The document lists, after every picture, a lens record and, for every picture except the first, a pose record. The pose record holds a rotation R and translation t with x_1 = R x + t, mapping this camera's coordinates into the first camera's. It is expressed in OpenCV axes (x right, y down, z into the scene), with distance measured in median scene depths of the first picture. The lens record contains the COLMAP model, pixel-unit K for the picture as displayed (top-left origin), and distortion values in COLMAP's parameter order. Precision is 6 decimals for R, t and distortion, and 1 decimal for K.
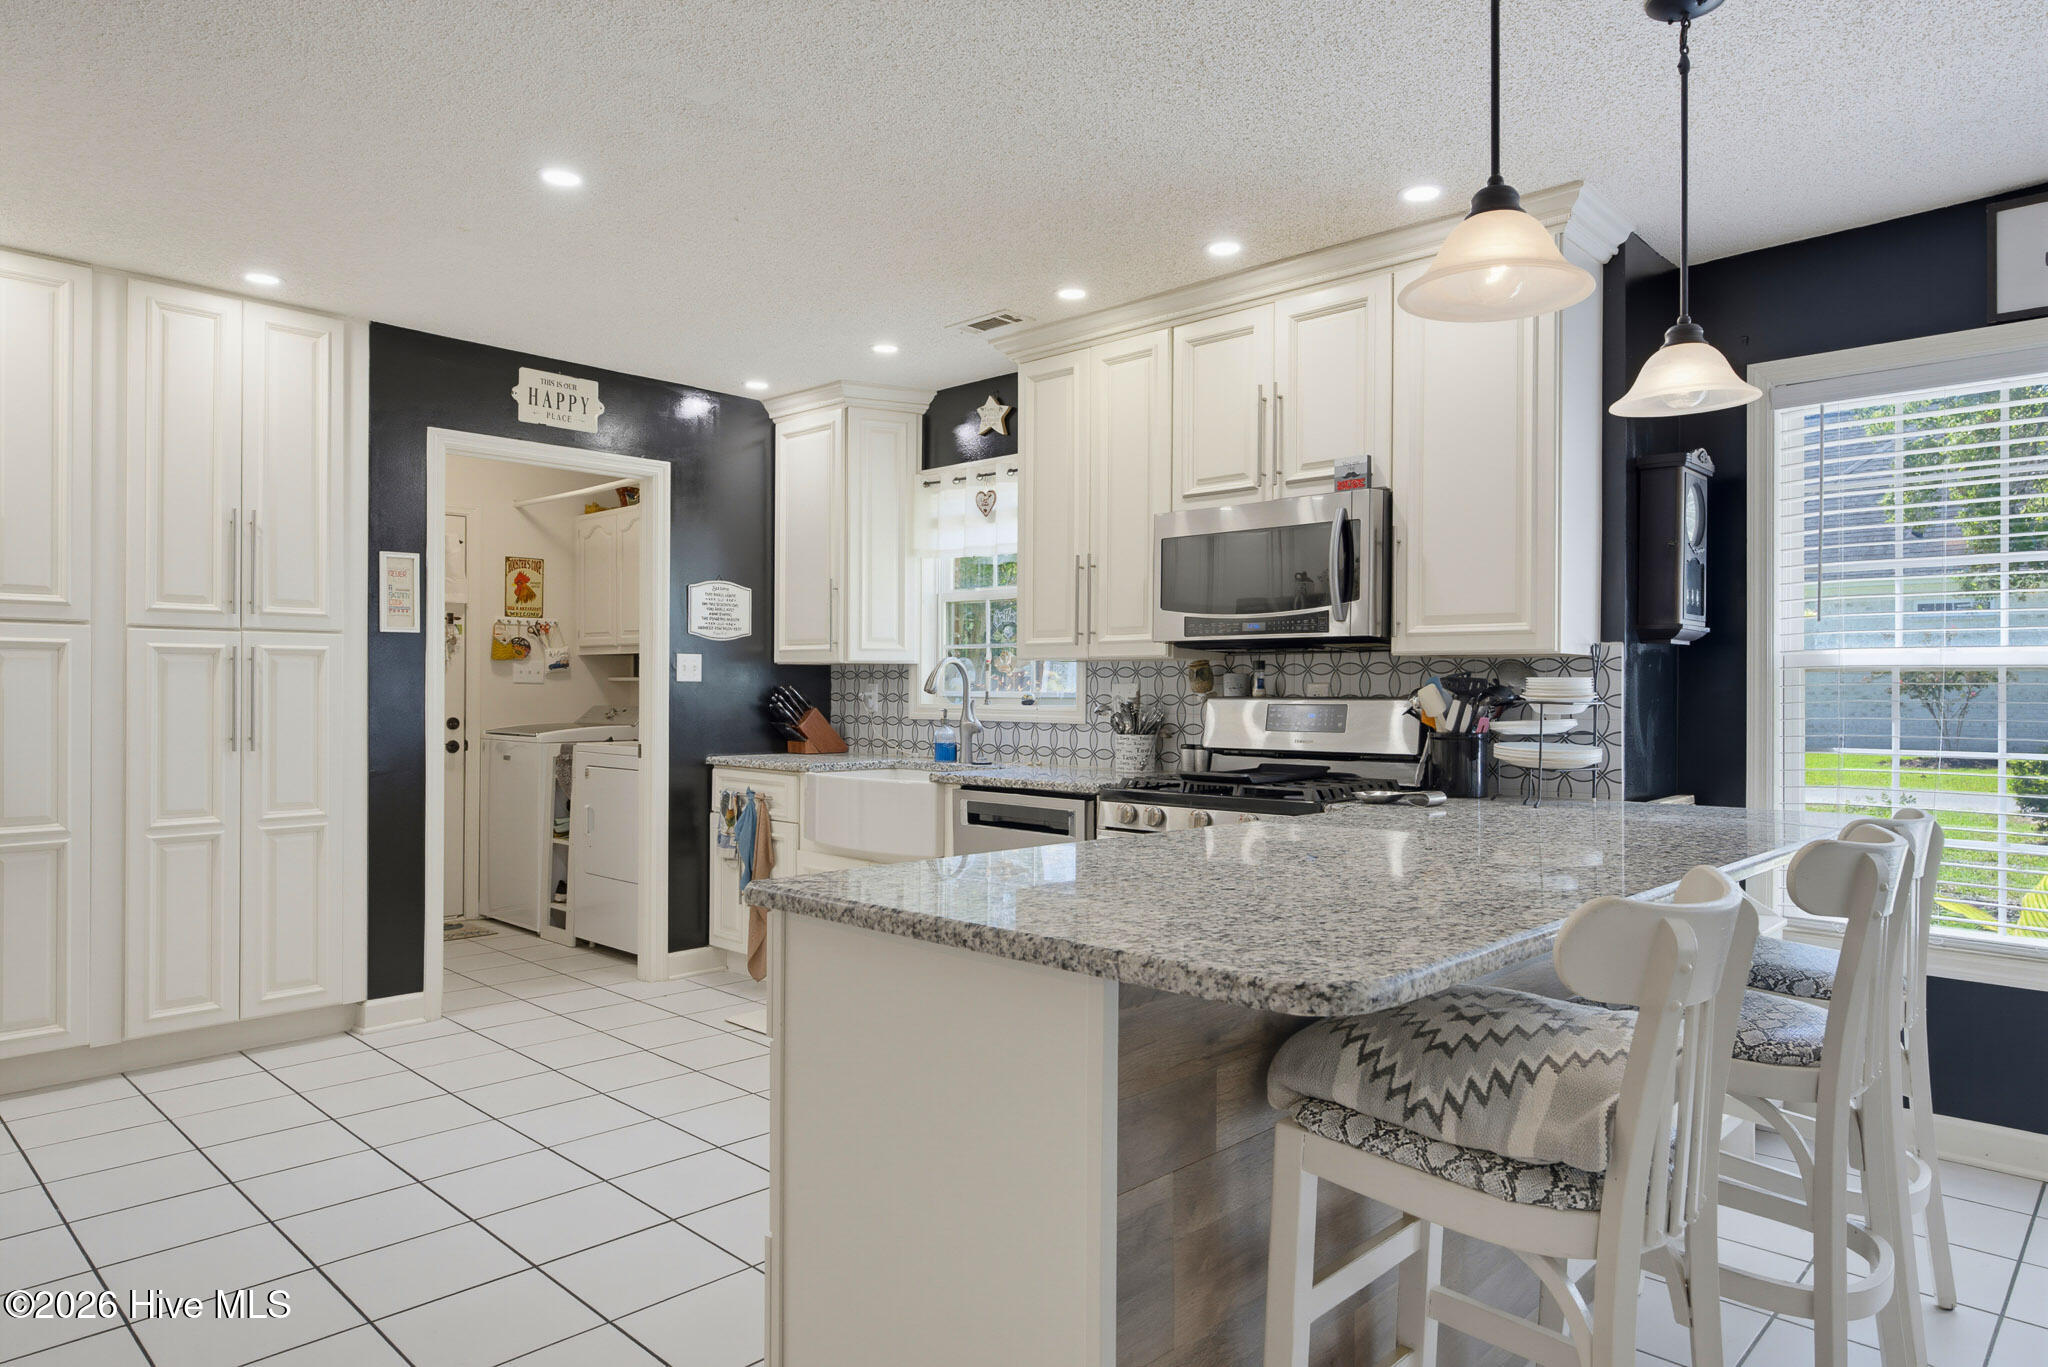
lens RADIAL K [[1232.7, 0, 1047.5], [0, 1232.7, 673.1], [0, 0, 1]] dist [0.000553, 0.001909]
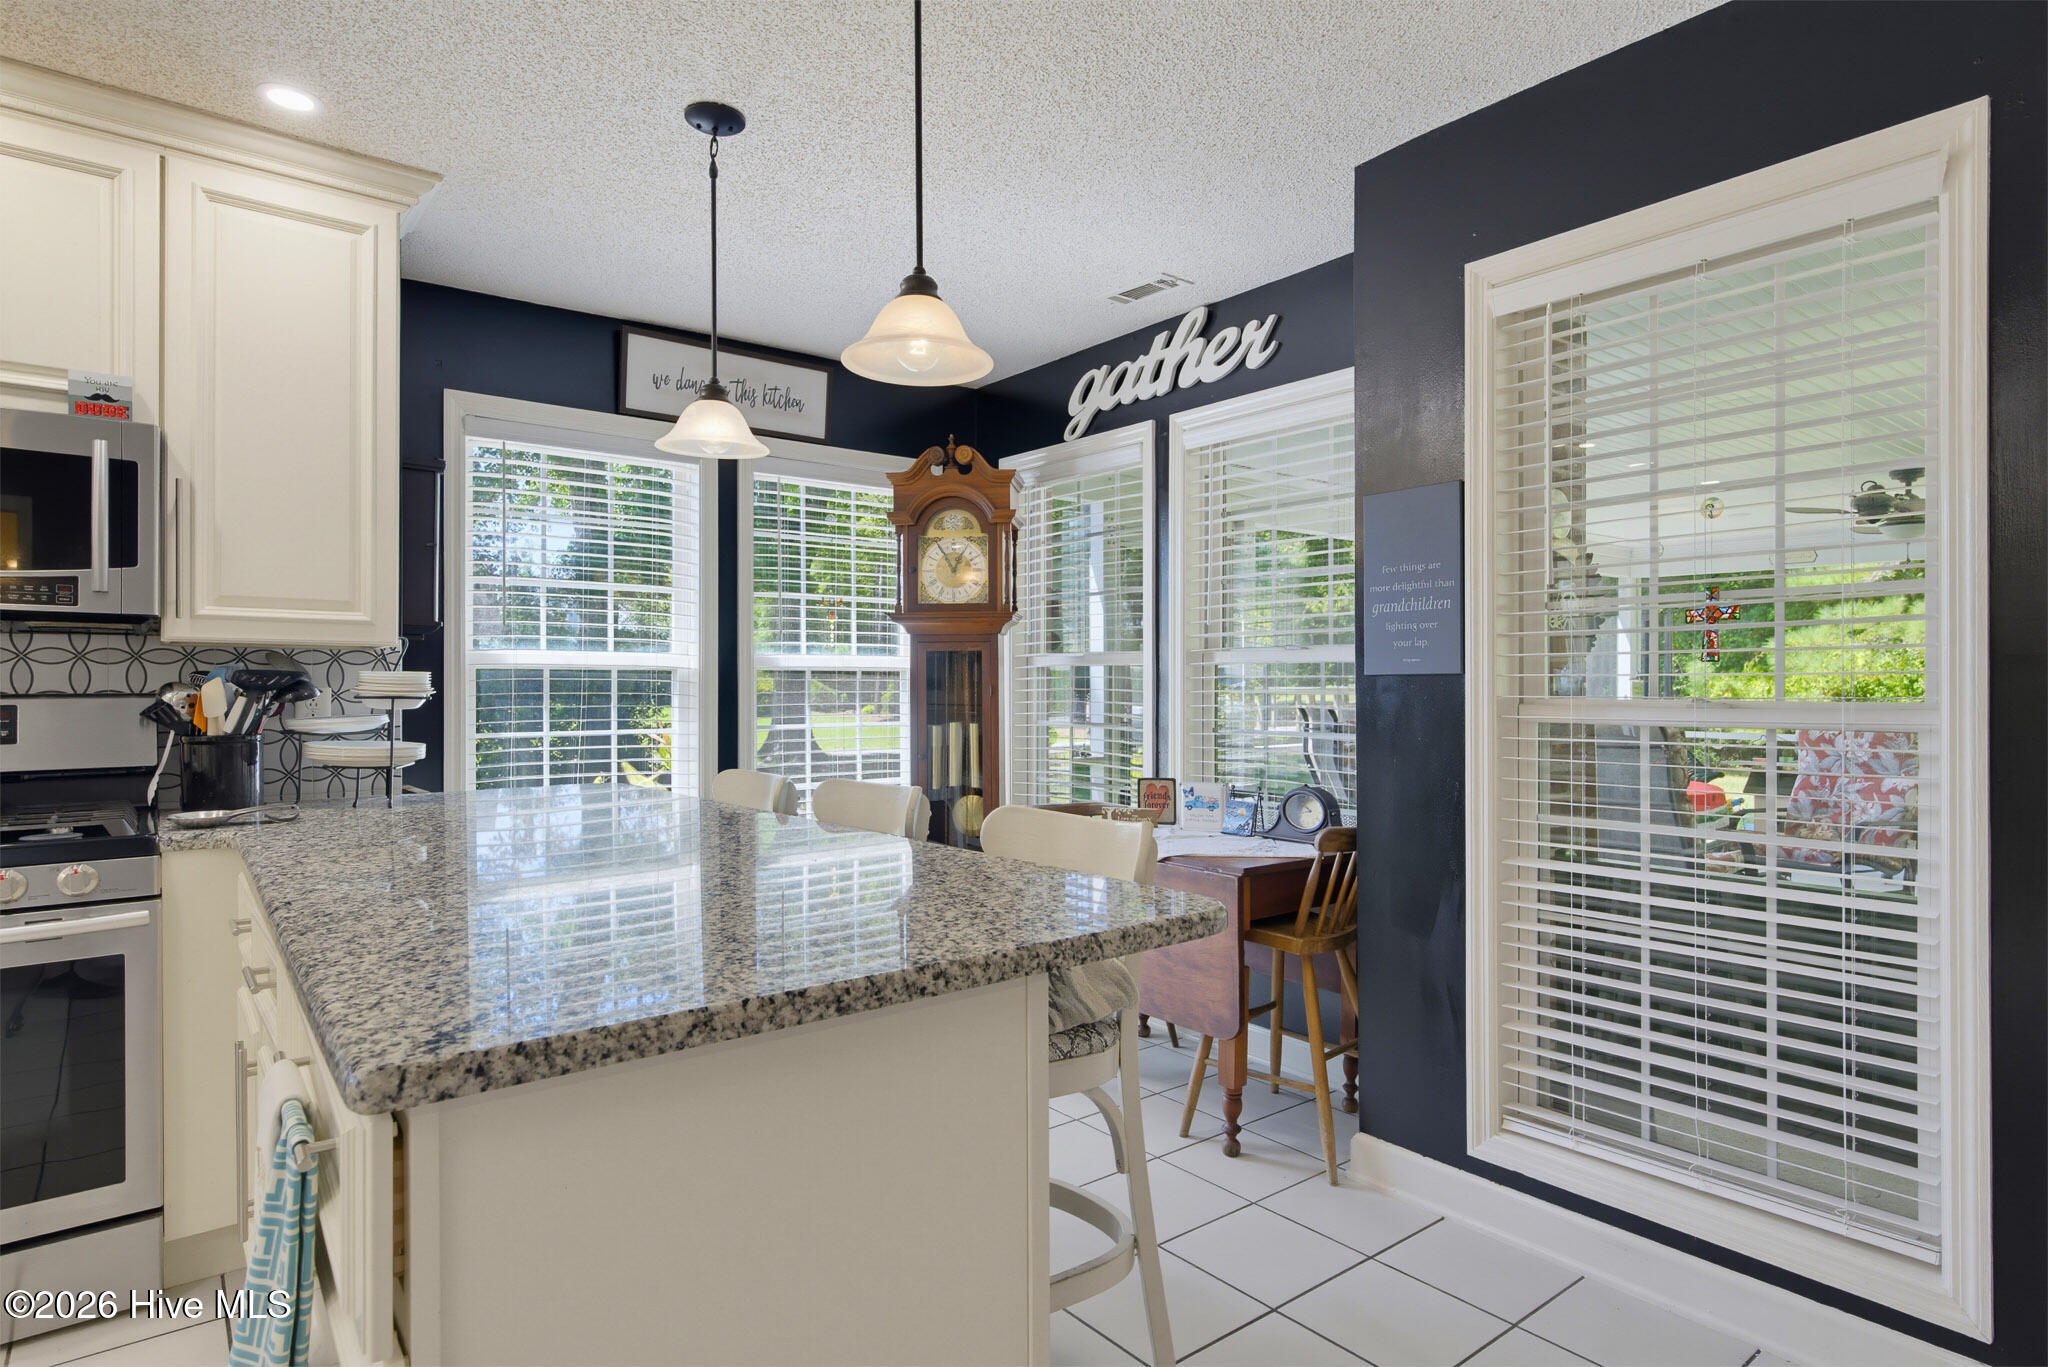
lens RADIAL K [[1090.1, 0, 1024.3], [0, 1090.1, 689.2], [0, 0, 1]] dist [-0.010905, 0.009245]
pose [[0.142219, -0.007533, 0.989807, -0.266297], [-0.012150, 0.999882, 0.009356, 0.002383], [-0.989761, -0.013357, 0.142111, 0.282155]]
